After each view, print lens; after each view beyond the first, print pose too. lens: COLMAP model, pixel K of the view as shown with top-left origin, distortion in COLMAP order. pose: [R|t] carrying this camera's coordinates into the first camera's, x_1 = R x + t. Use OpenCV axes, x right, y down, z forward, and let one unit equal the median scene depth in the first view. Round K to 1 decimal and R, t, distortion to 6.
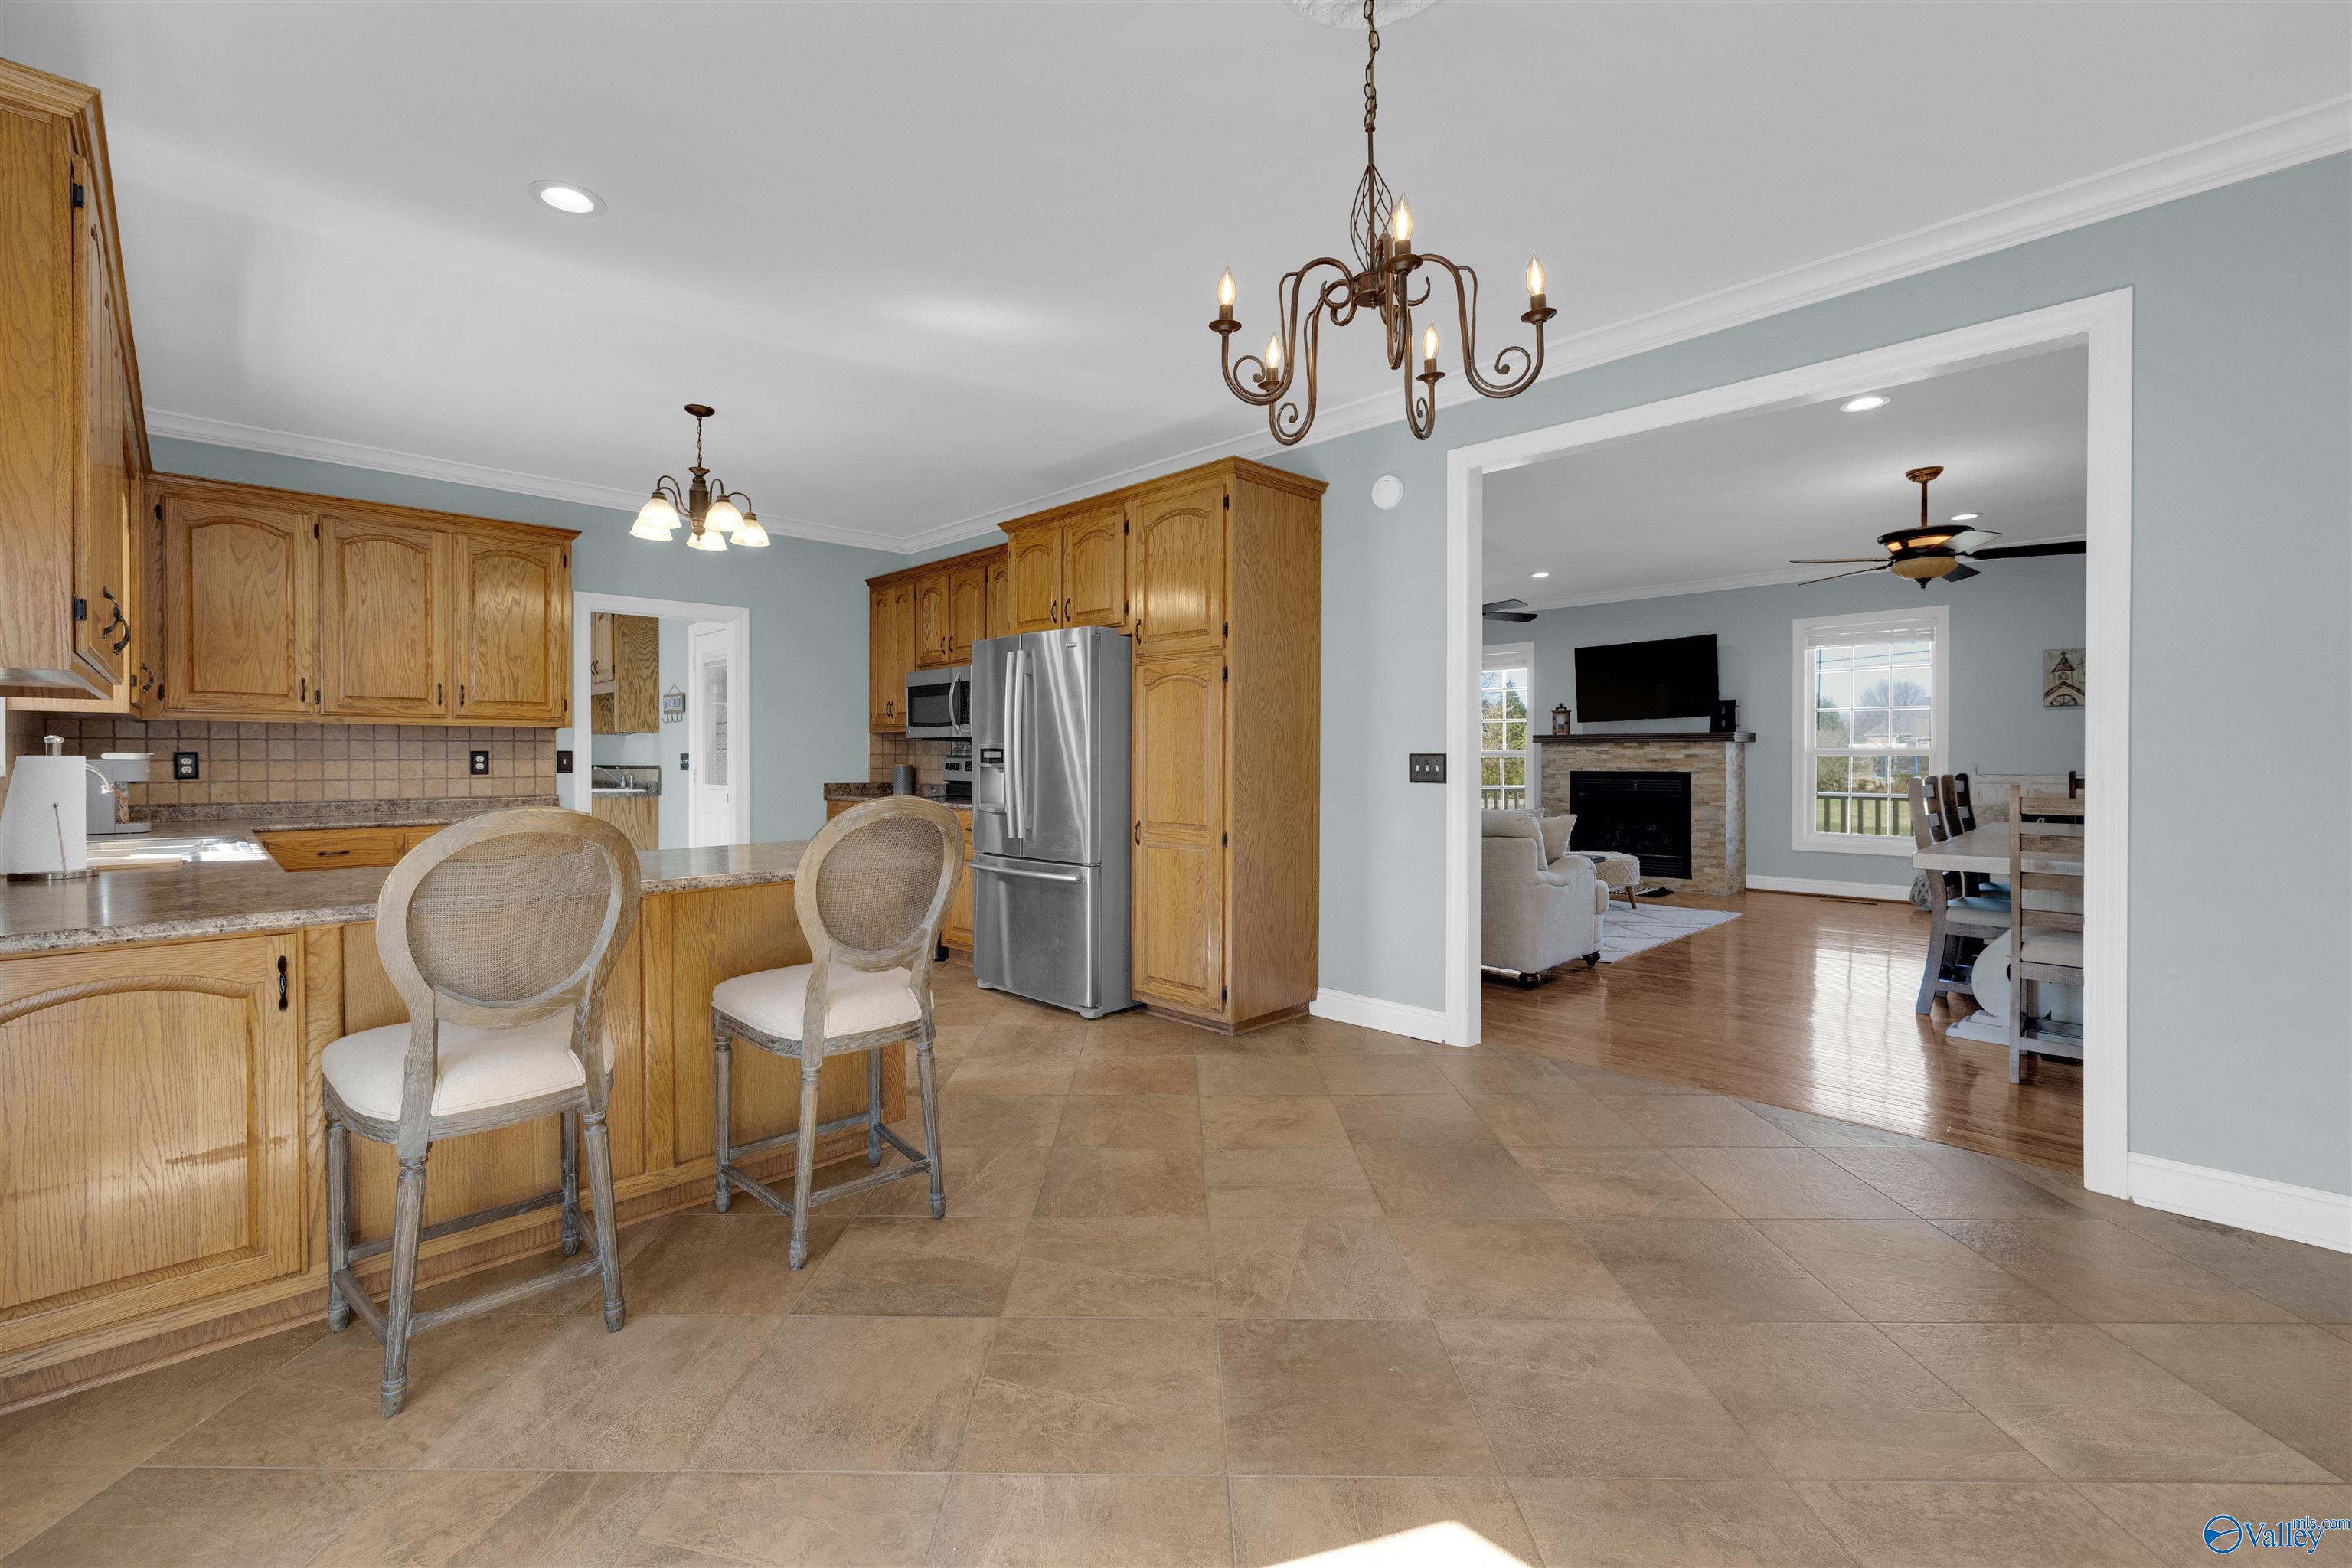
lens RADIAL K [[989.8, 0, 1162.0], [0, 989.8, 772.4], [0, 0, 1]] dist [0.002065, 0.000135]
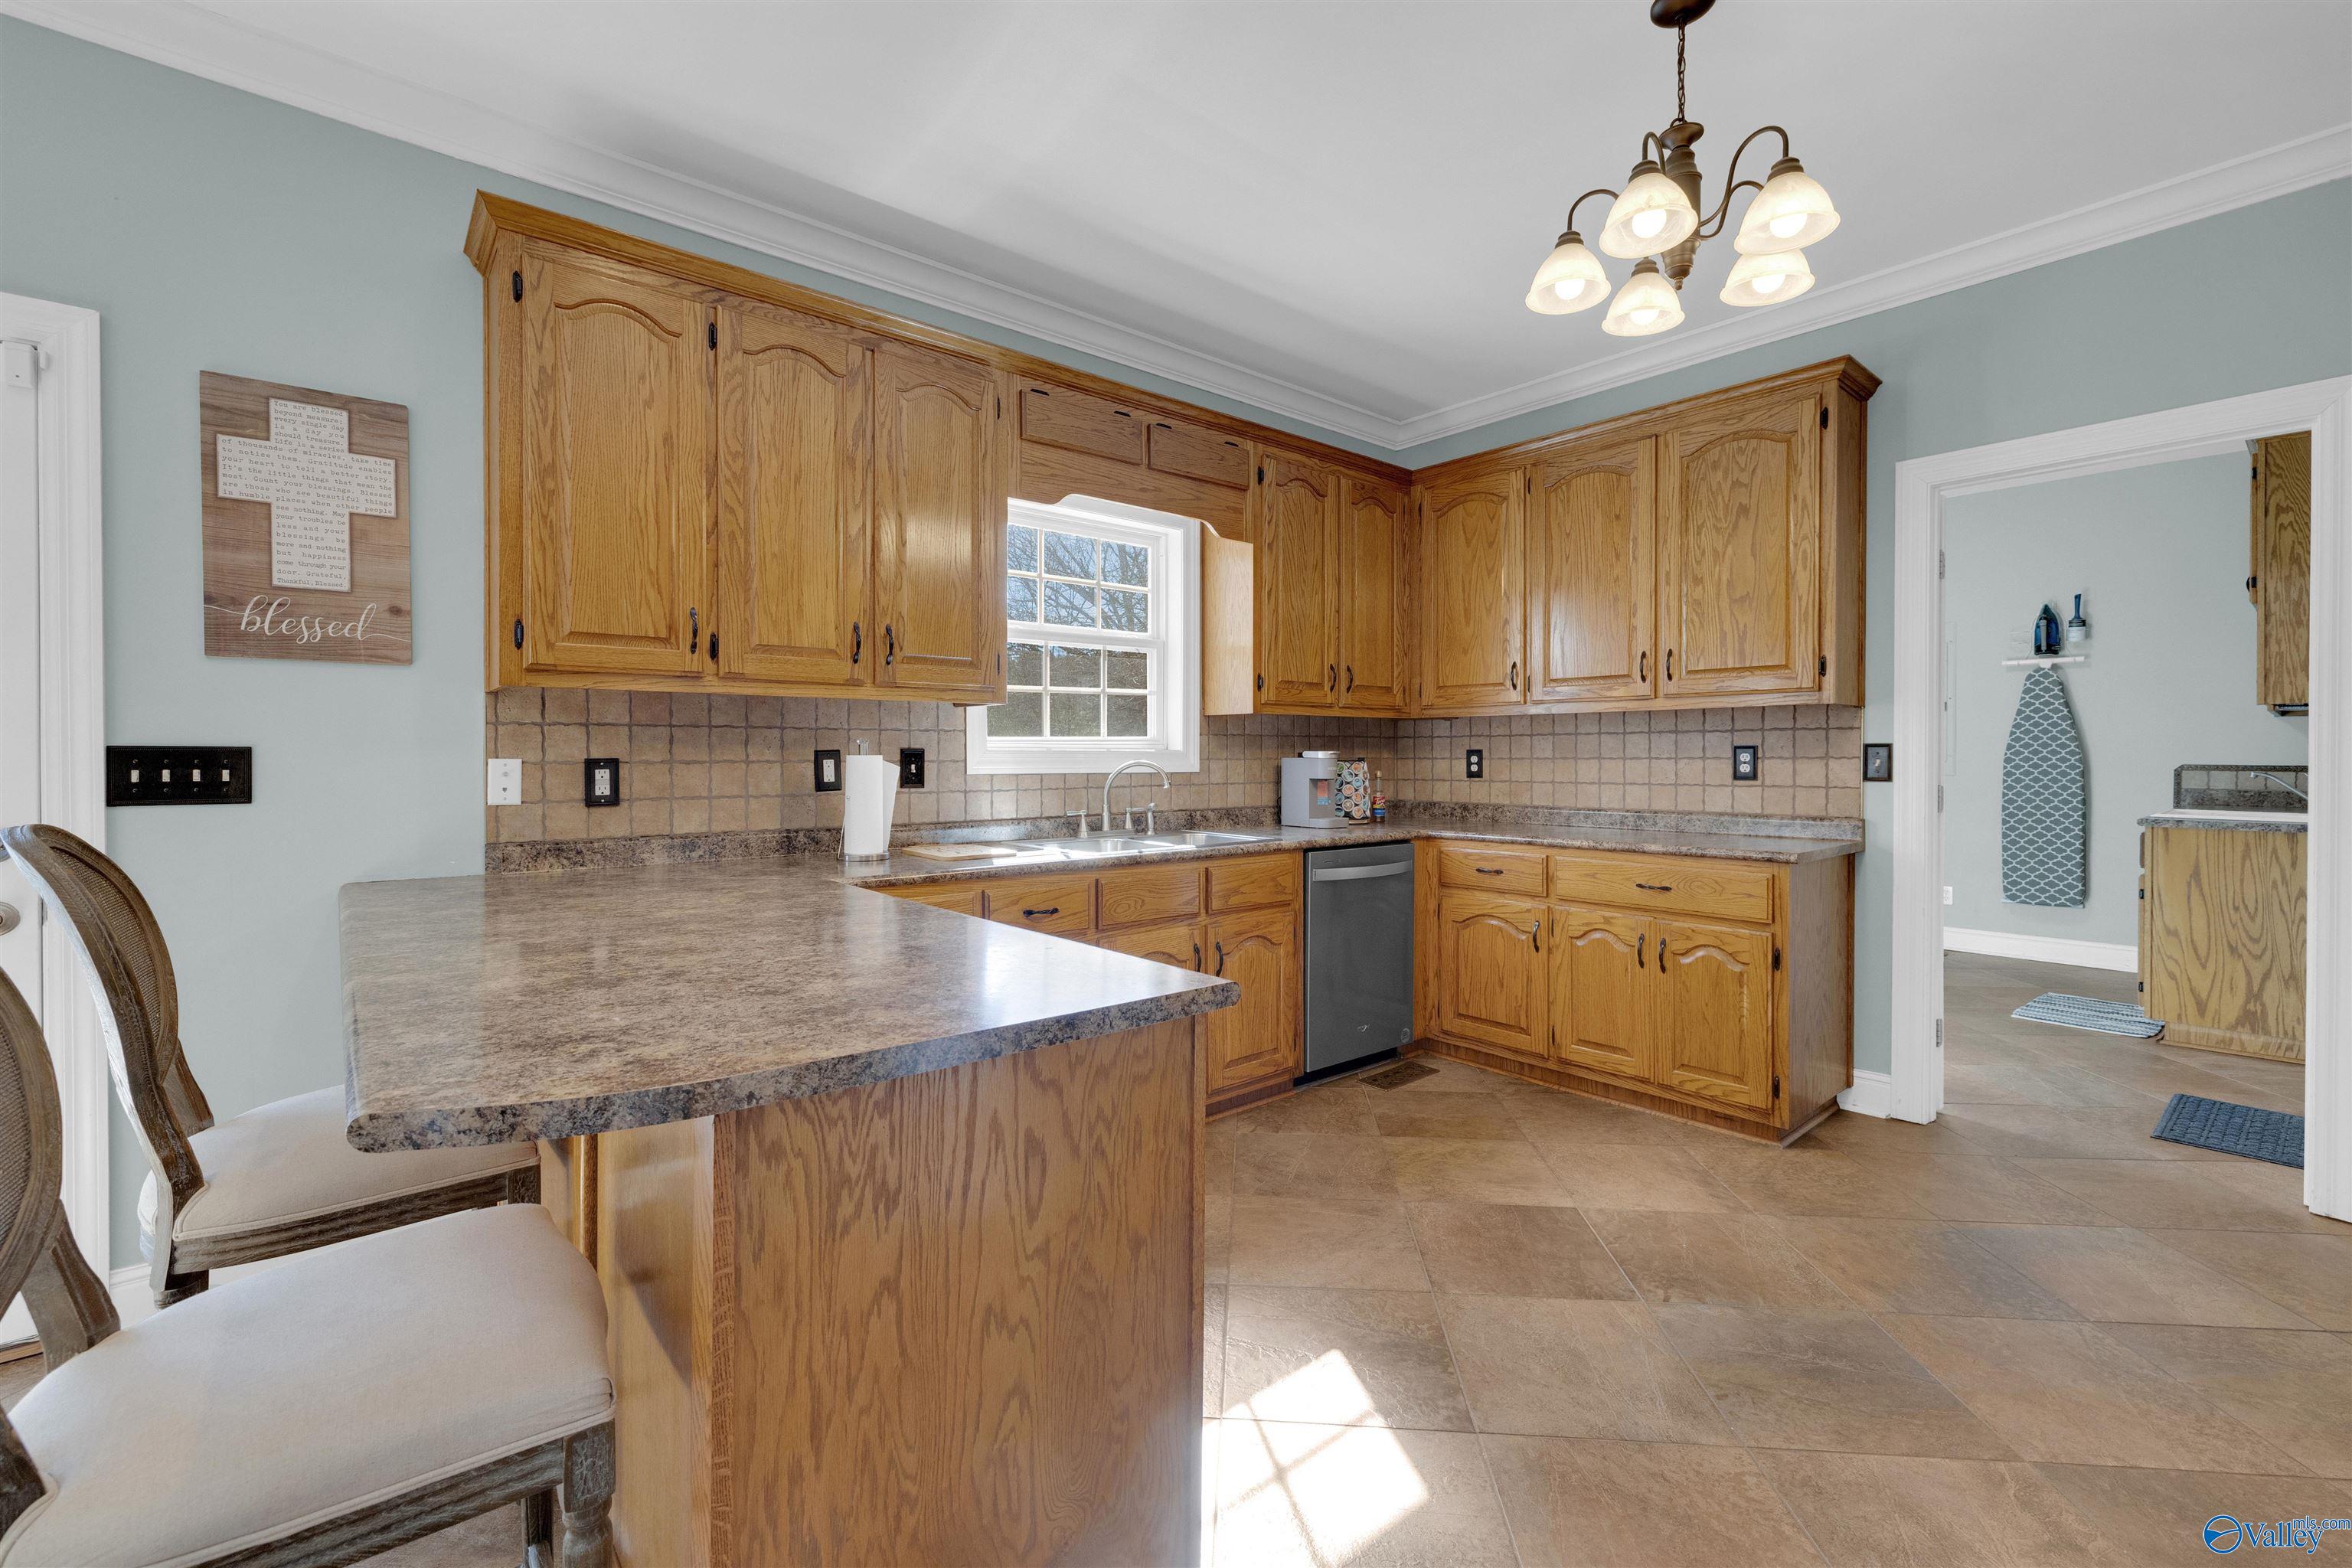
lens RADIAL K [[1025.3, 0, 1175.7], [0, 1025.3, 767.7], [0, 0, 1]] dist [0.000972, 0.000180]
pose [[-0.085349, 0.017206, -0.996203, 0.036504], [-0.009312, 0.999793, 0.018066, -0.016679], [0.996308, 0.010819, -0.085171, 0.727294]]
